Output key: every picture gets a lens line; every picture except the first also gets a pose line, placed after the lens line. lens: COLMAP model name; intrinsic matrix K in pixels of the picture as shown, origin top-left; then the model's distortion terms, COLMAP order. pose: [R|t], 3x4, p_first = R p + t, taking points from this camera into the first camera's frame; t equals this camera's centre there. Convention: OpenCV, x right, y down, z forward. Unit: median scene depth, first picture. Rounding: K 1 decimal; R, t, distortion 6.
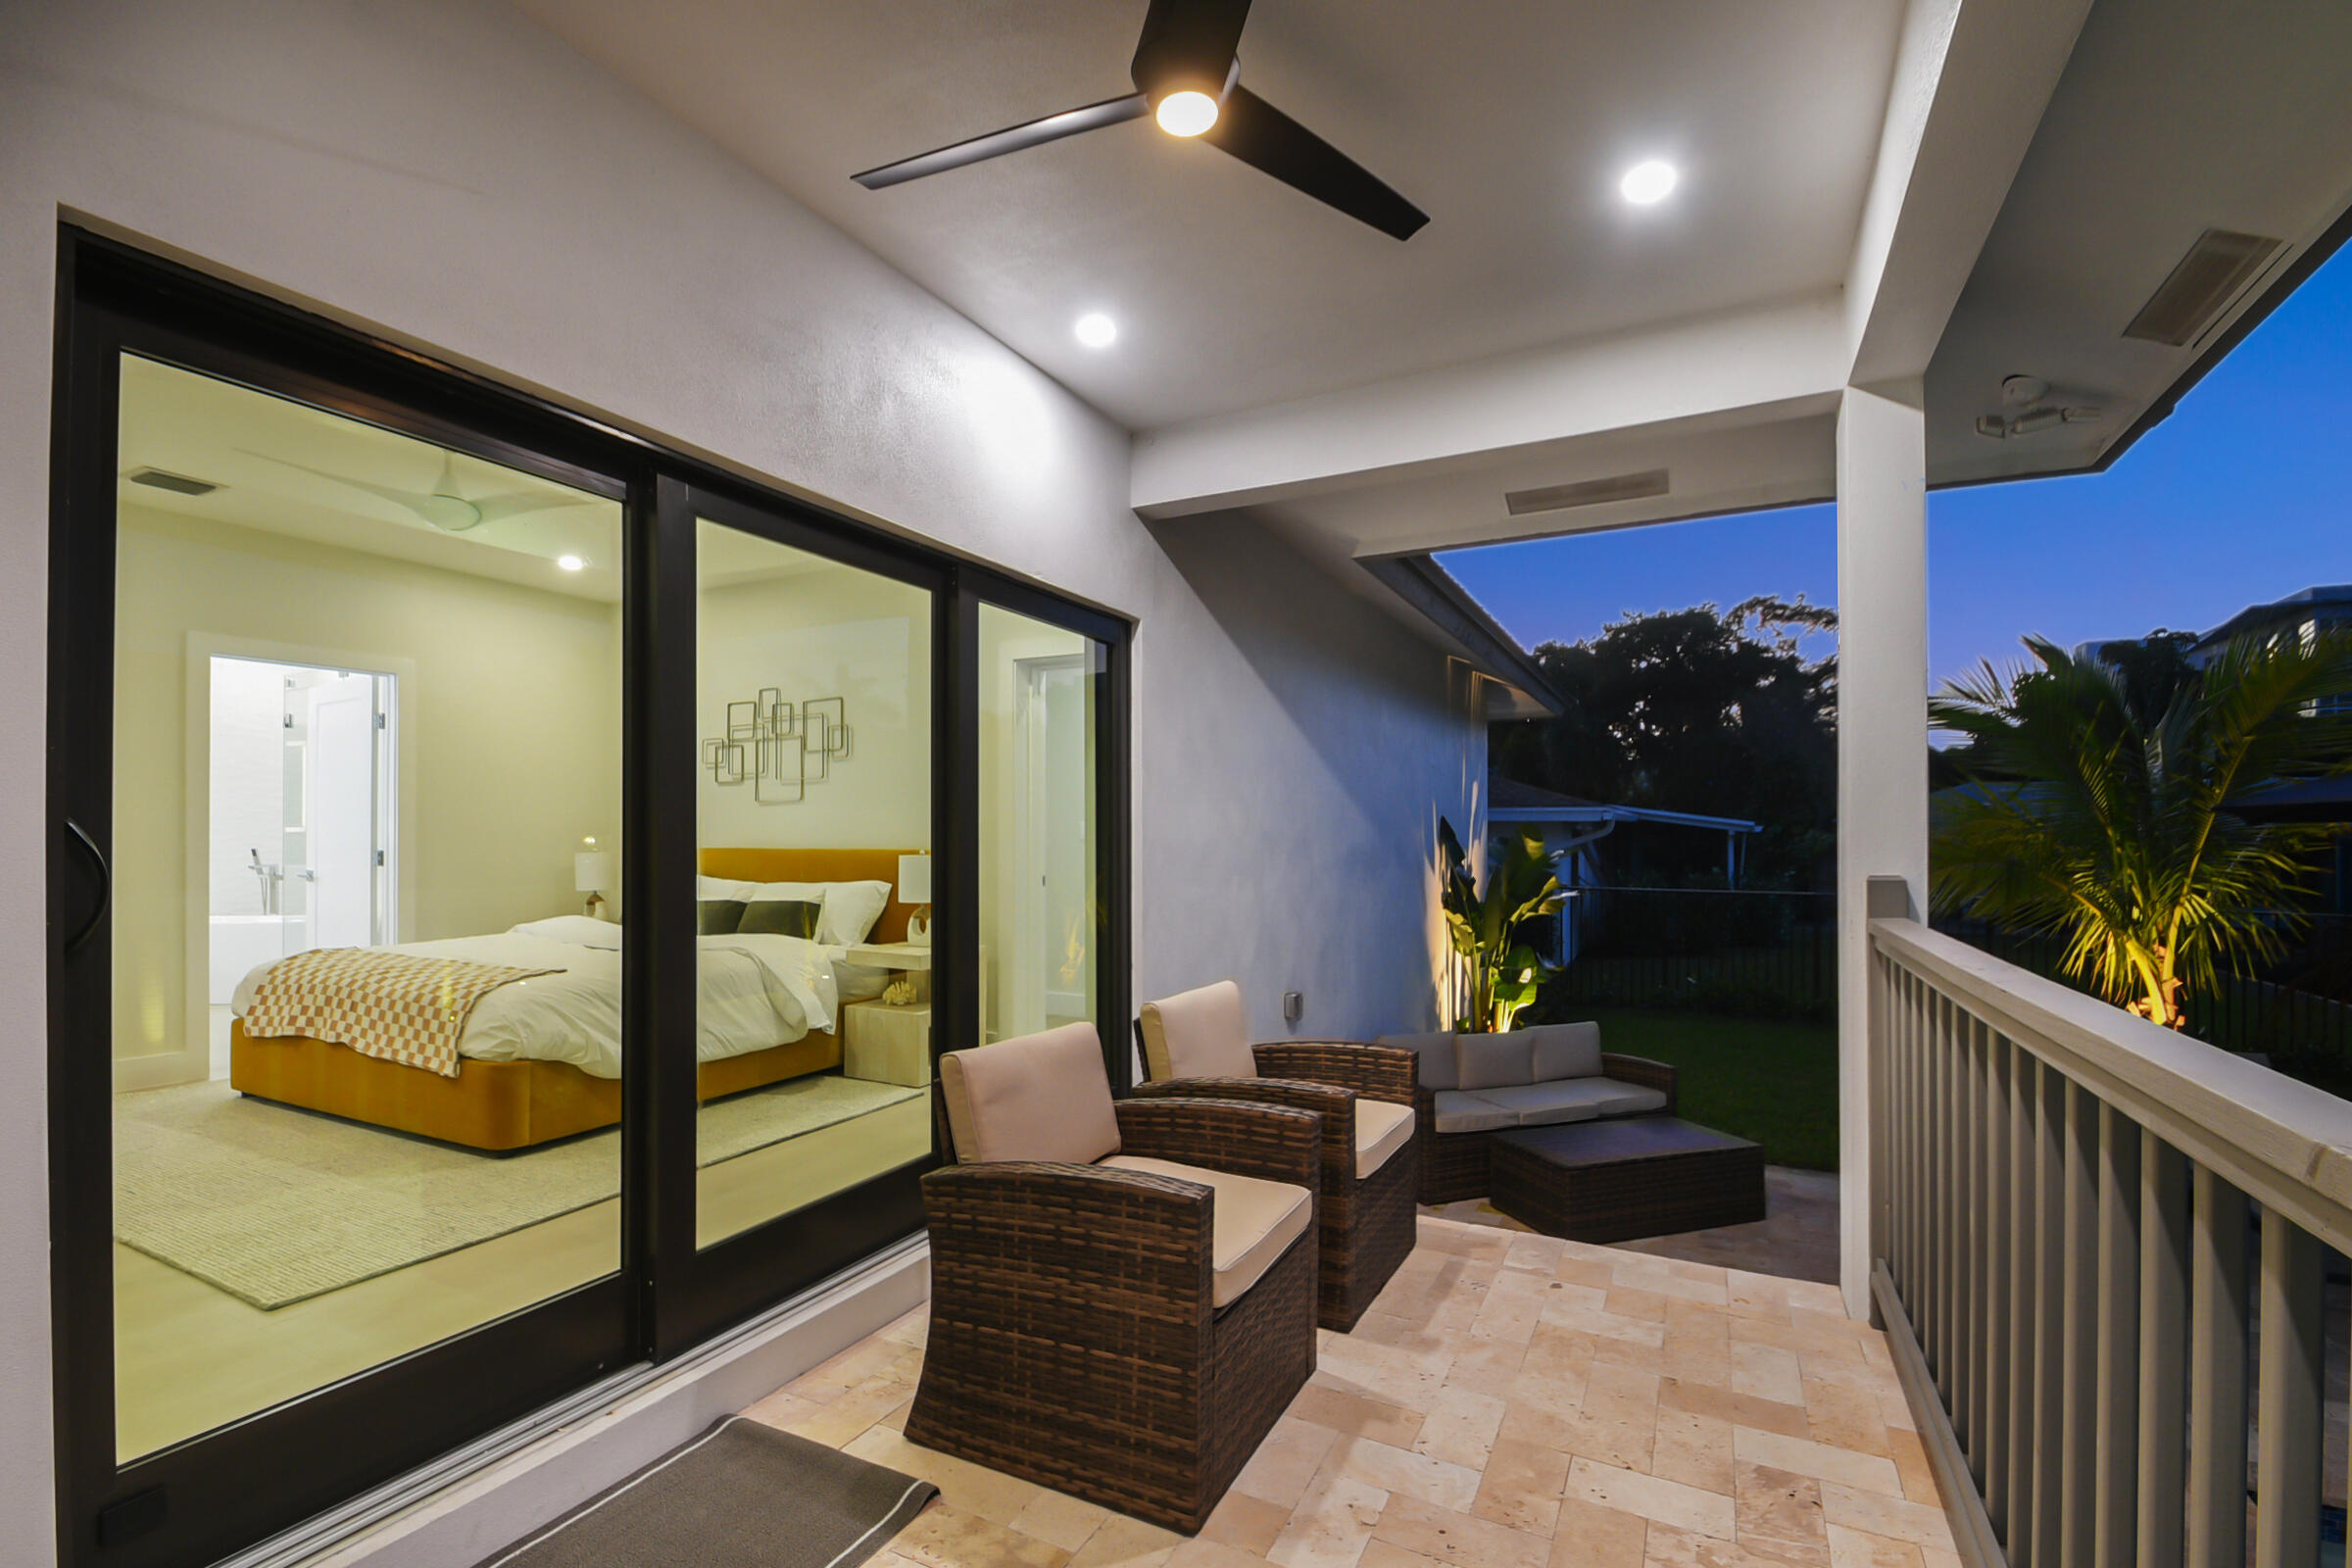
lens RADIAL K [[1043.7, 0, 1160.9], [0, 1043.7, 846.7], [0, 0, 1]] dist [0.018116, -0.016688]
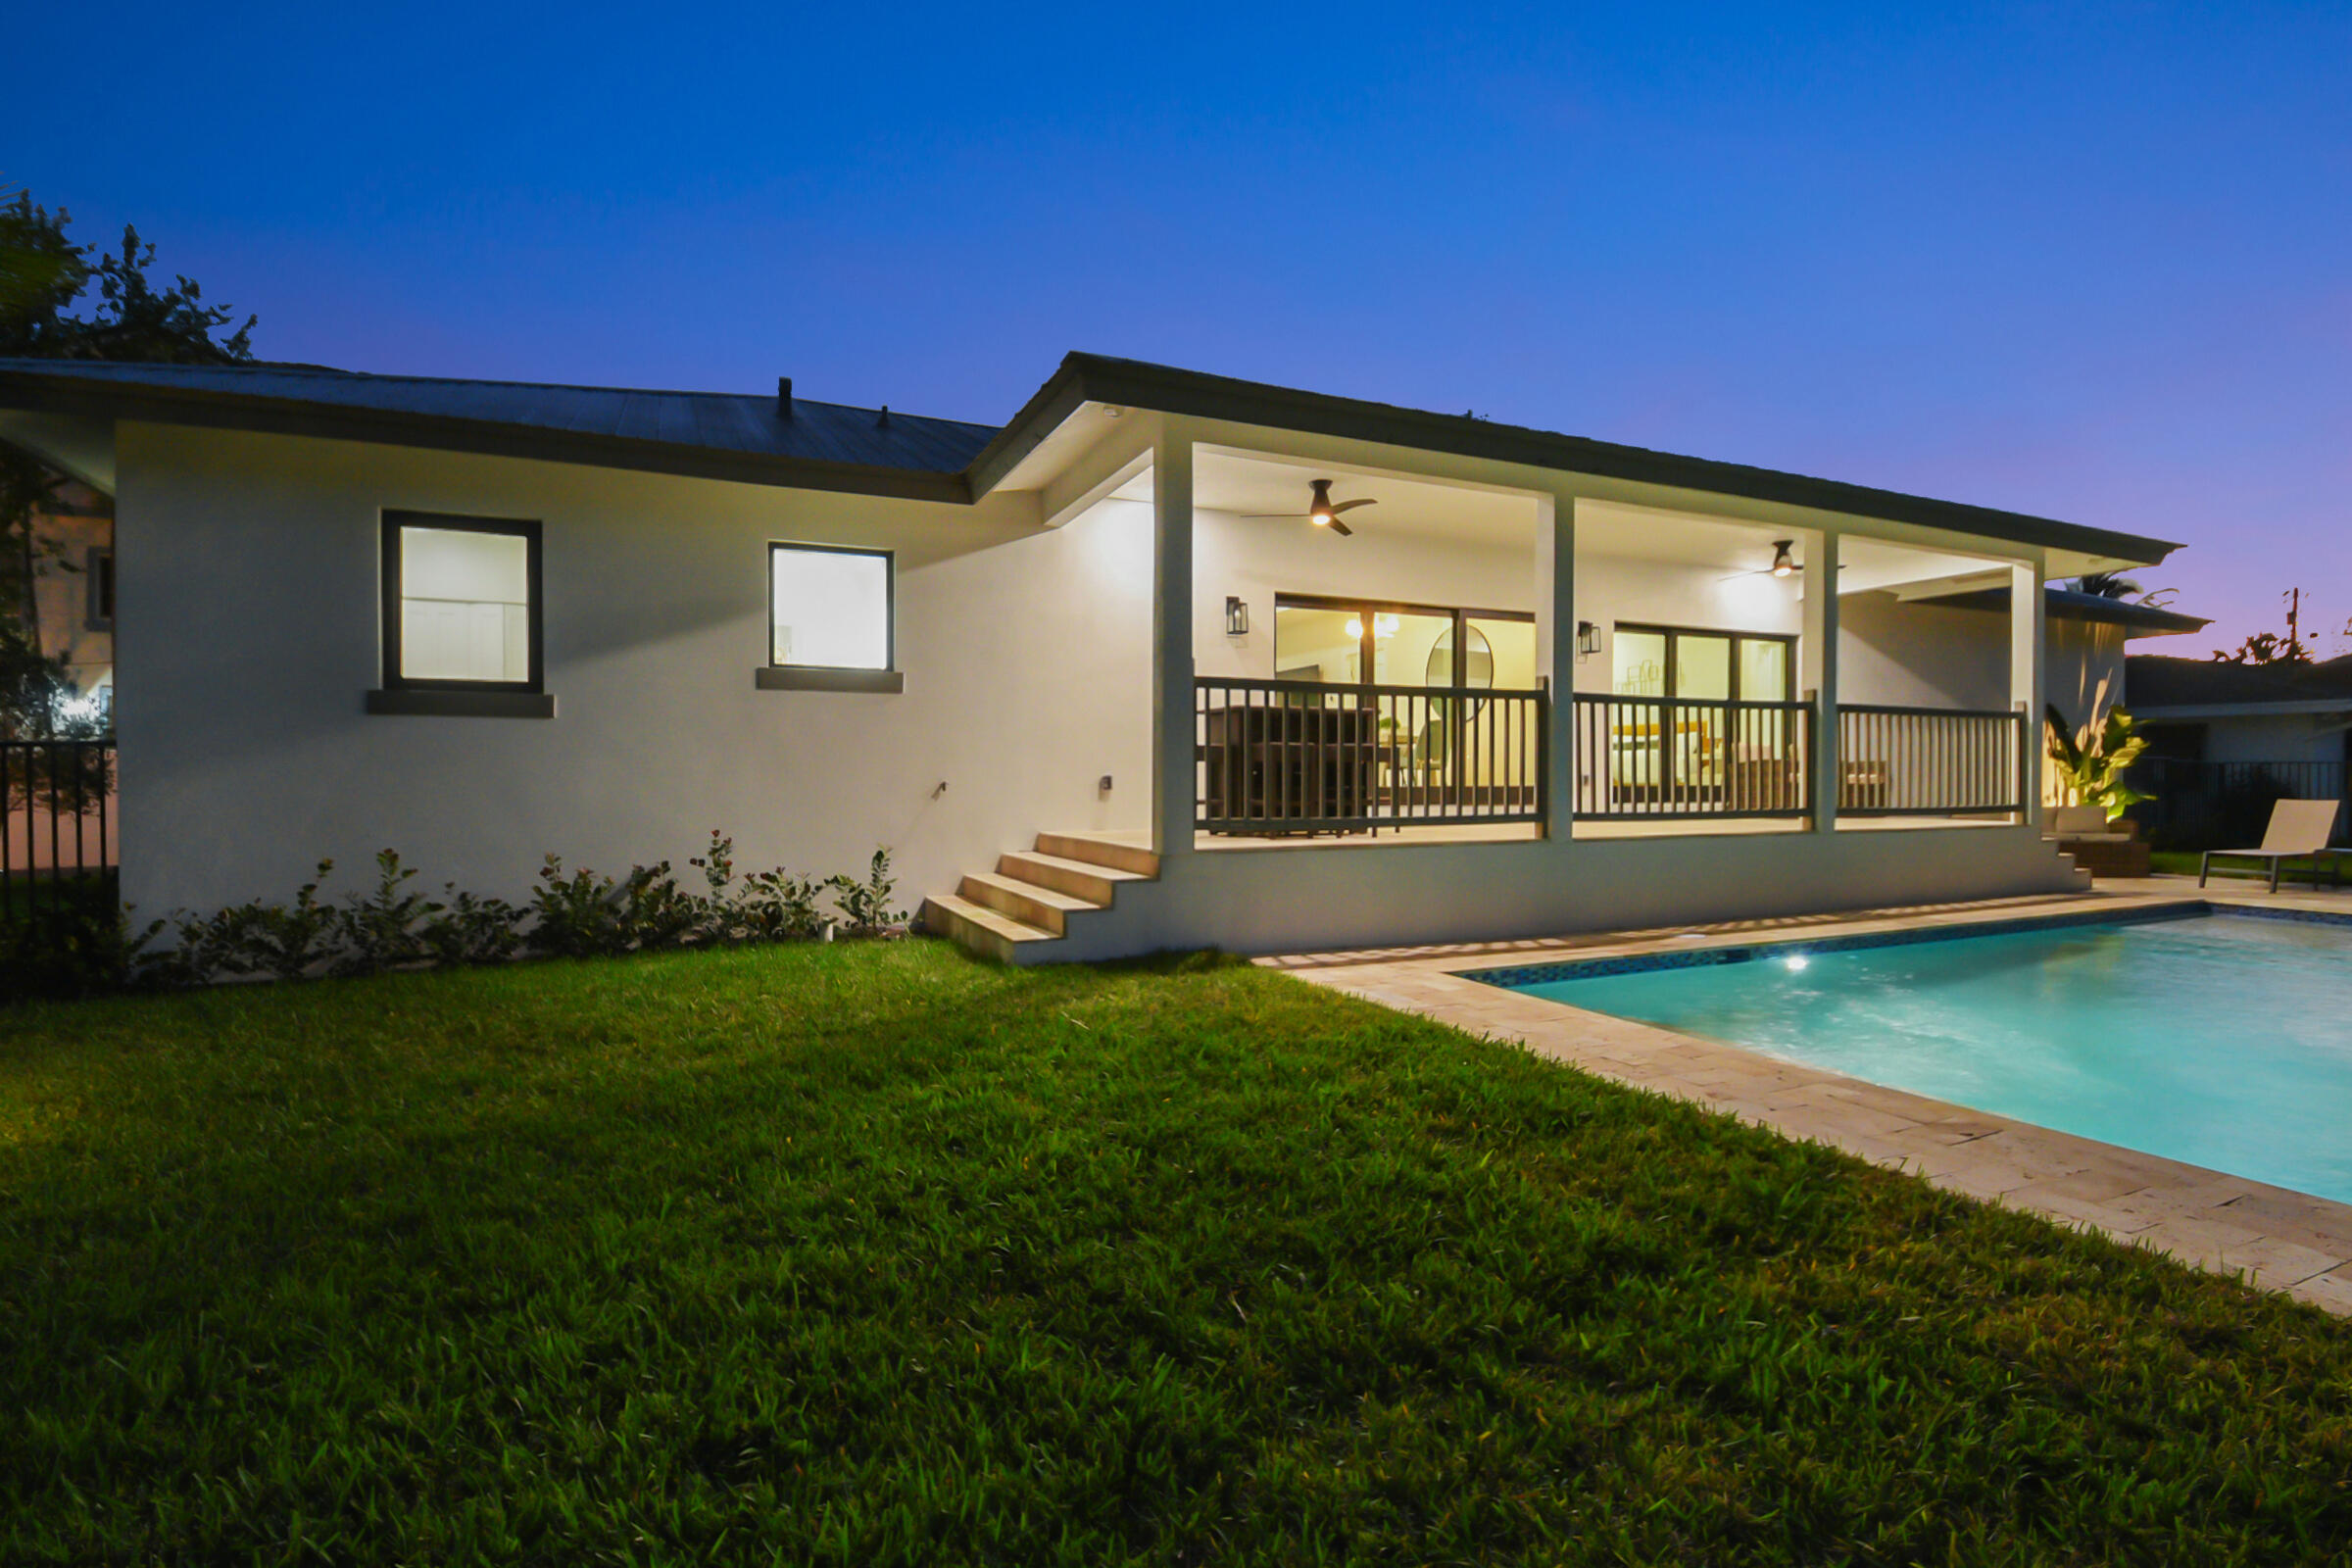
lens RADIAL K [[1061.8, 0, 1176.0], [0, 1061.8, 784.0], [0, 0, 1]] dist [-0.000571, -0.000282]
pose [[0.790811, -0.001428, -0.612059, 0.204382], [-0.002719, 0.999979, -0.005847, 0.114752], [0.612055, 0.006288, 0.790790, -1.193310]]
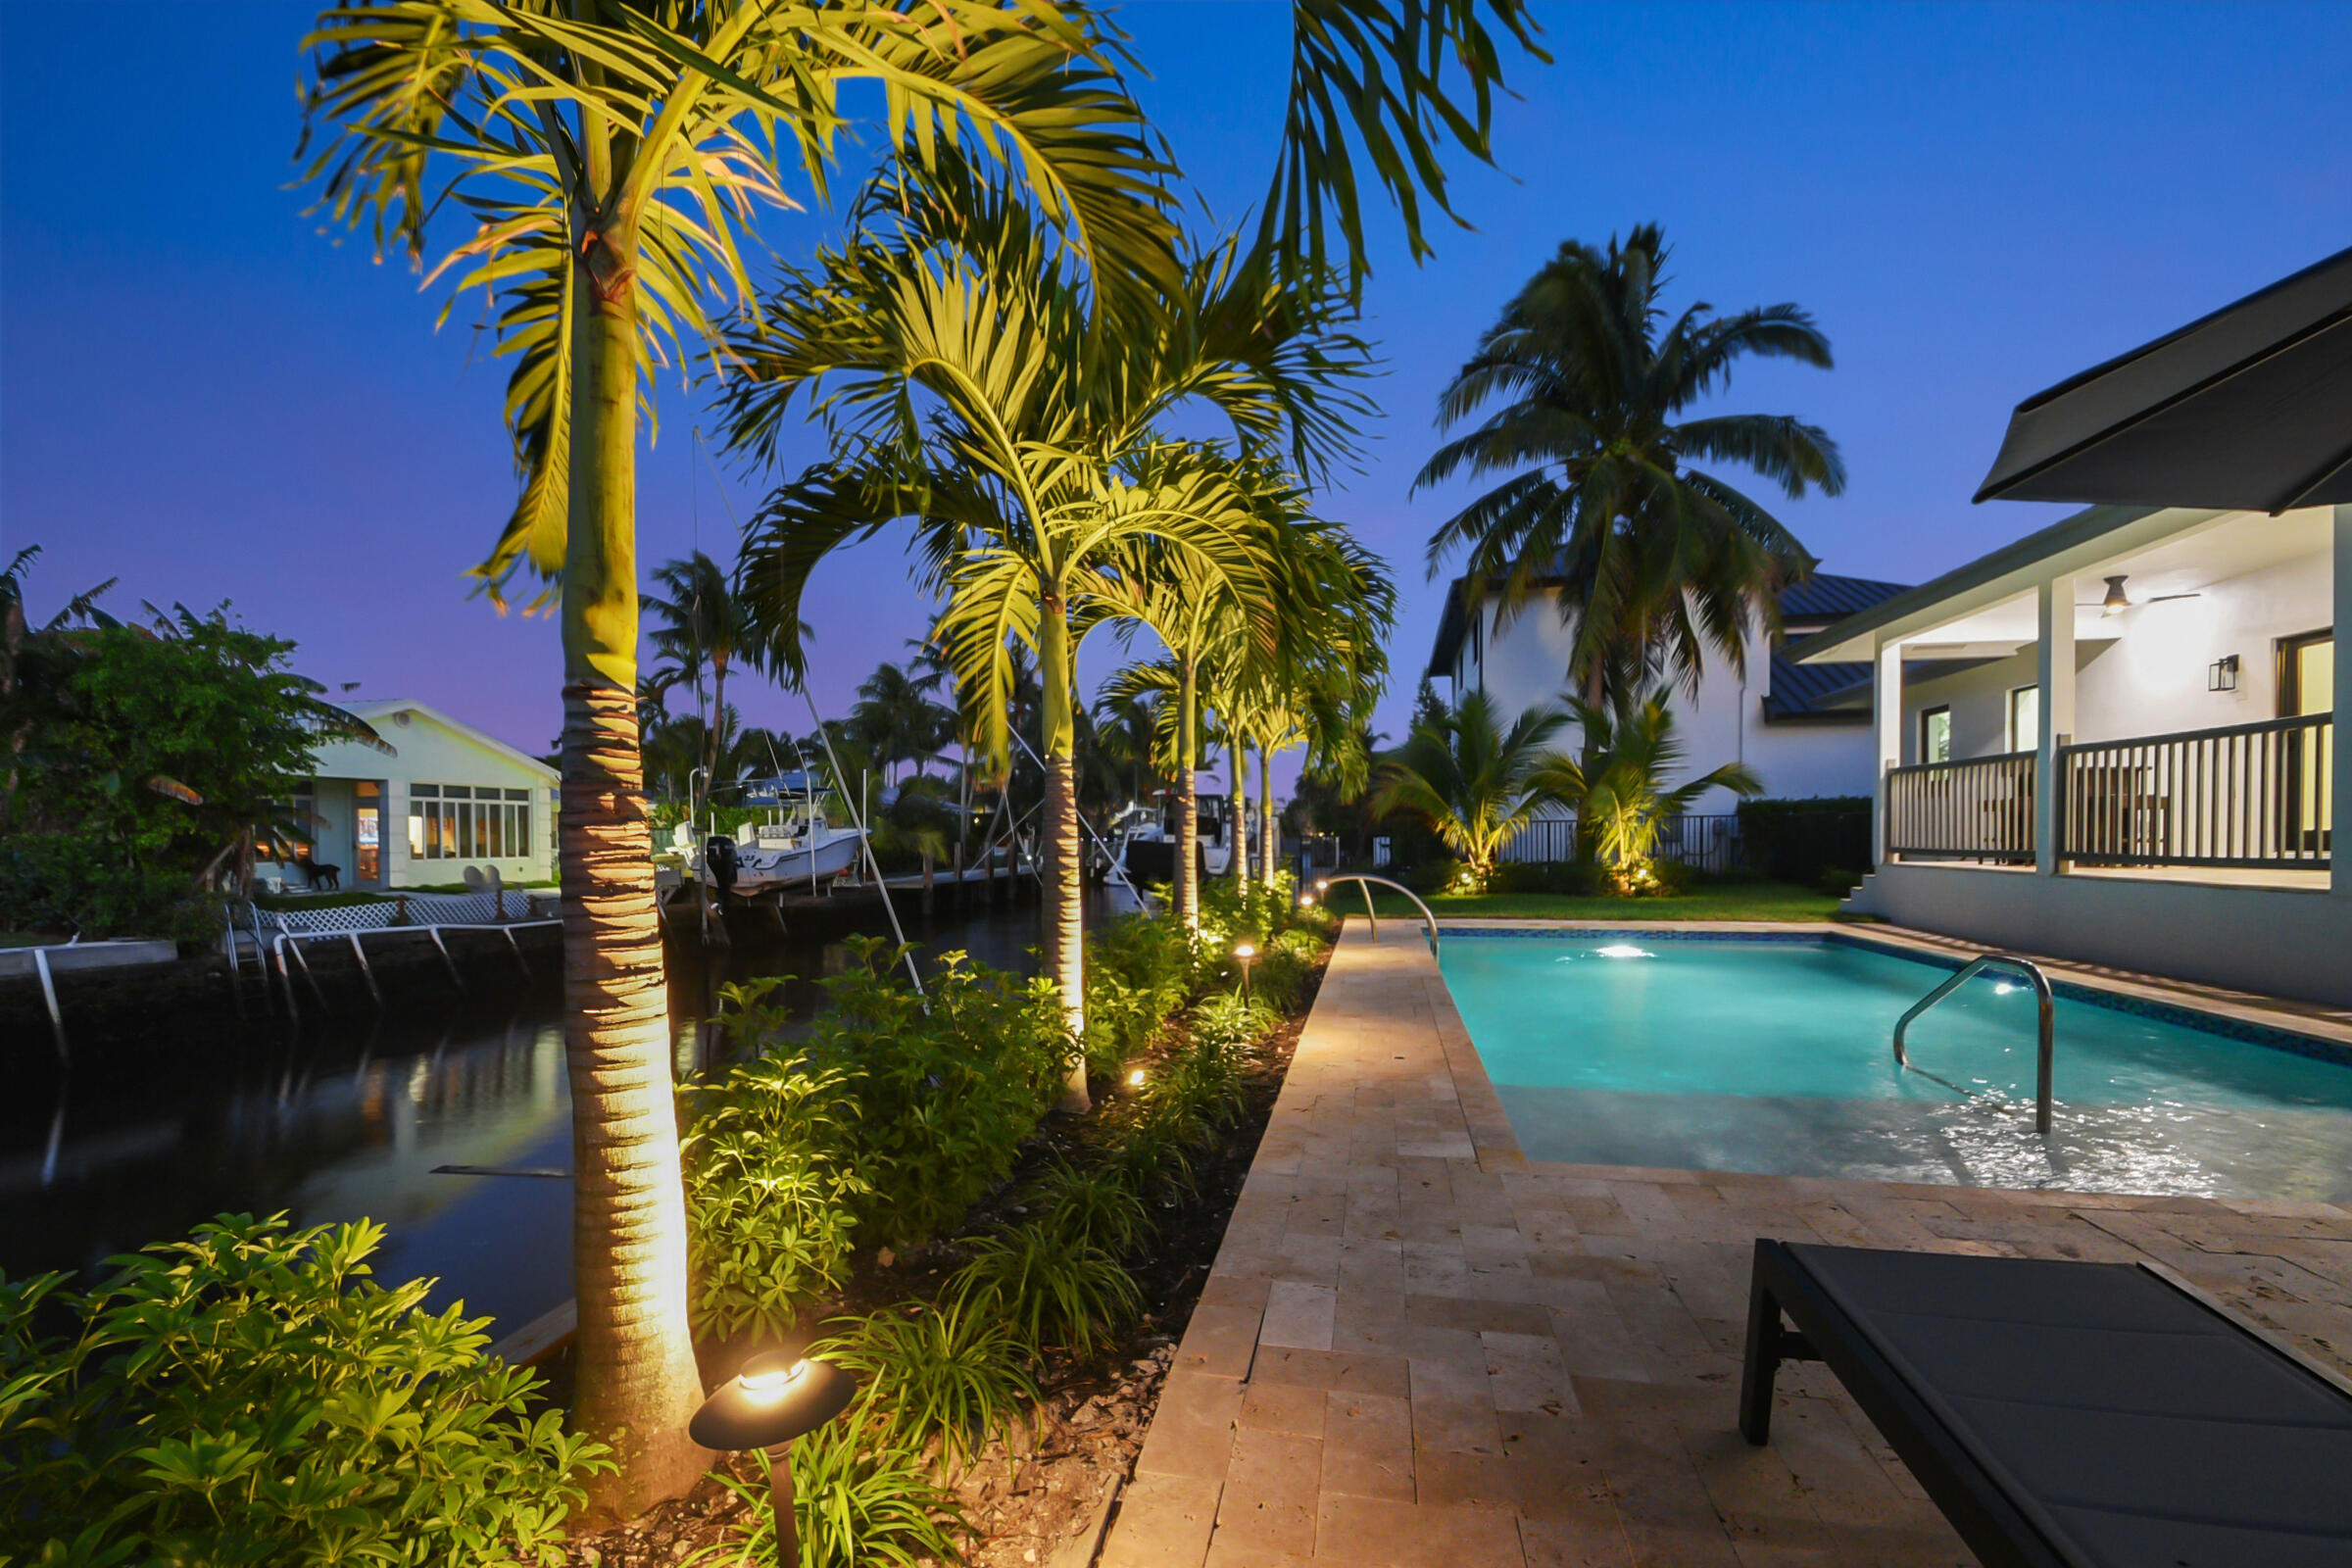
lens RADIAL K [[1043.7, 0, 1160.9], [0, 1043.7, 846.7], [0, 0, 1]] dist [0.018116, -0.016688]
pose [[-0.962112, 0.008042, -0.272536, 1.059658], [0.001663, 0.999719, 0.023628, 0.102058], [0.272649, 0.022279, -0.961855, 0.490822]]
